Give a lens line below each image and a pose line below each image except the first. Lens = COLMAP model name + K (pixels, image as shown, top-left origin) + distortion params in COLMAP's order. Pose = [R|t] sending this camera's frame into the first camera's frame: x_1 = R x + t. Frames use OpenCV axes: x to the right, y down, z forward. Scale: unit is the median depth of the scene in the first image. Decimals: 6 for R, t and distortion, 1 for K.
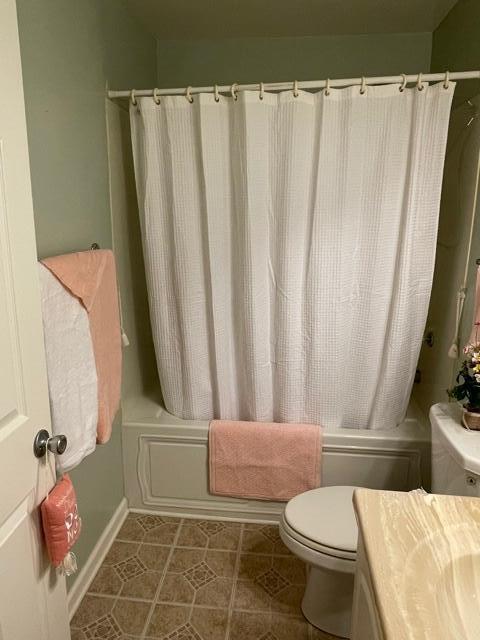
lens RADIAL K [[455.7, 0, 235.9], [0, 455.7, 310.1], [0, 0, 1]] dist [0.000072, -0.018059]
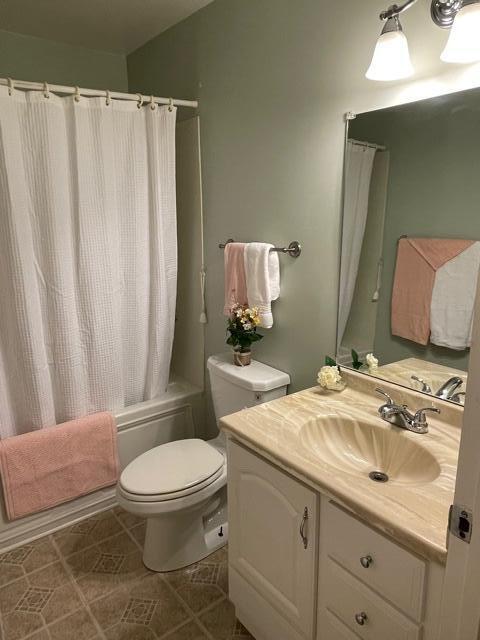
lens RADIAL K [[455.7, 0, 239.4], [0, 455.7, 314.5], [0, 0, 1]] dist [0.000072, -0.018059]
pose [[0.707364, -0.163999, 0.687561, -0.339839], [0.163748, 0.984271, 0.066308, 0.012346], [-0.687621, 0.065683, 0.723093, -0.003405]]
